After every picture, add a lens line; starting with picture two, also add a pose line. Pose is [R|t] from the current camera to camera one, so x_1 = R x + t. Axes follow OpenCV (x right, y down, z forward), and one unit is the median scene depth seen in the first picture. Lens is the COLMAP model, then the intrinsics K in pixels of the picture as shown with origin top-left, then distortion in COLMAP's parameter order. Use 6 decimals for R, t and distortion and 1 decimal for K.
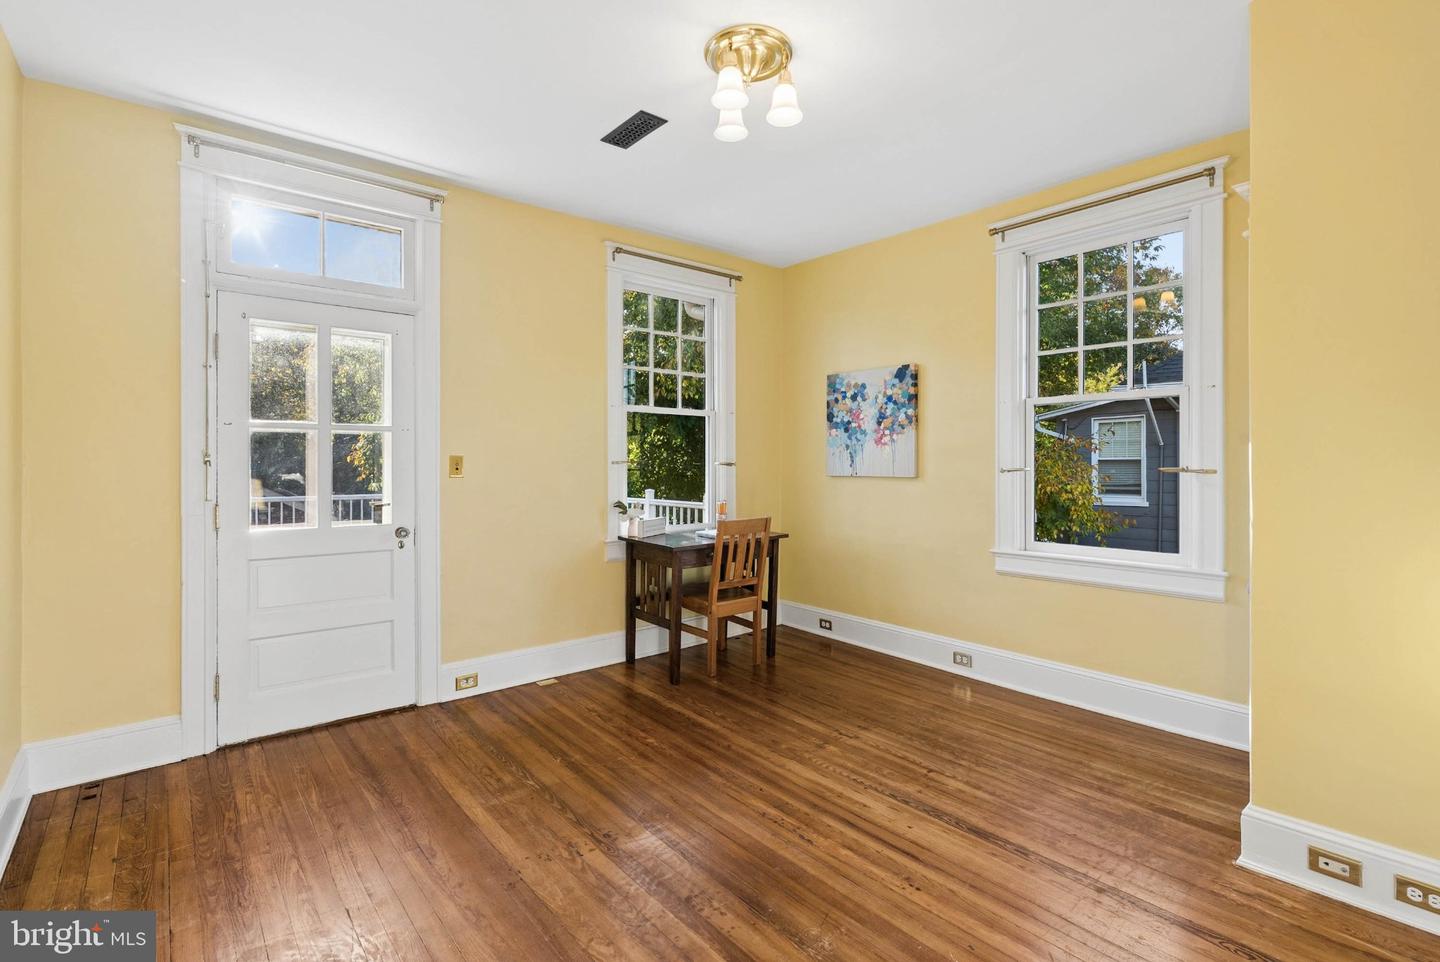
lens RADIAL K [[660.4, 0, 719.6], [0, 660.4, 469.8], [0, 0, 1]] dist [-0.000275, -0.000128]
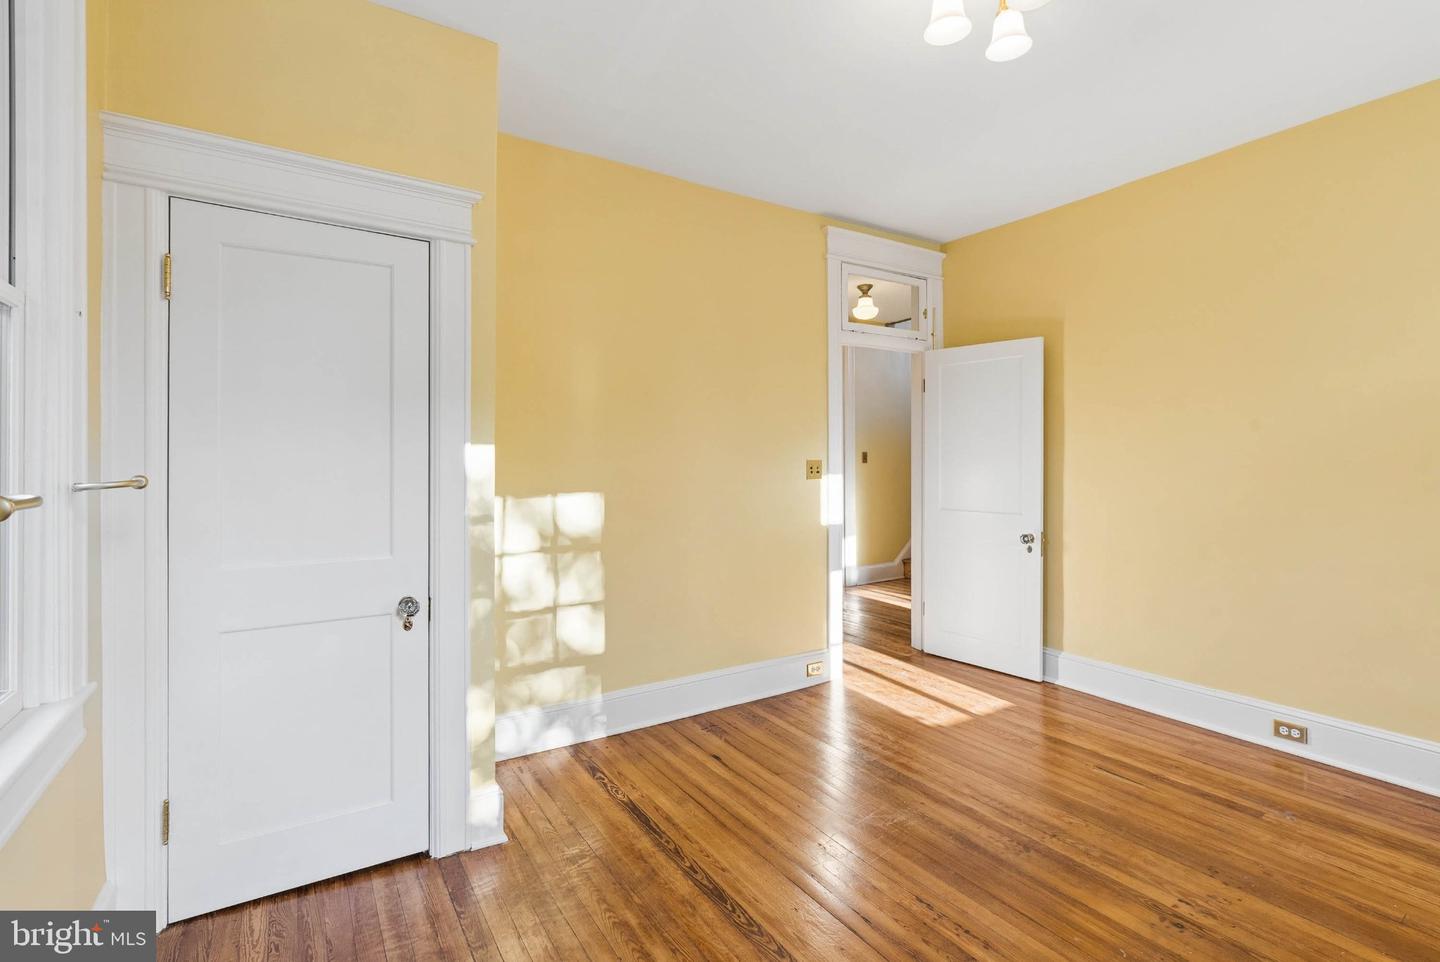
lens RADIAL K [[660.4, 0, 719.4], [0, 660.4, 470.5], [0, 0, 1]] dist [-0.000275, -0.000128]
pose [[-0.991321, 0.000282, 0.131462, 0.280657], [0.002822, 0.999813, 0.019132, -0.021201], [-0.131432, 0.019337, -0.991137, 1.864622]]
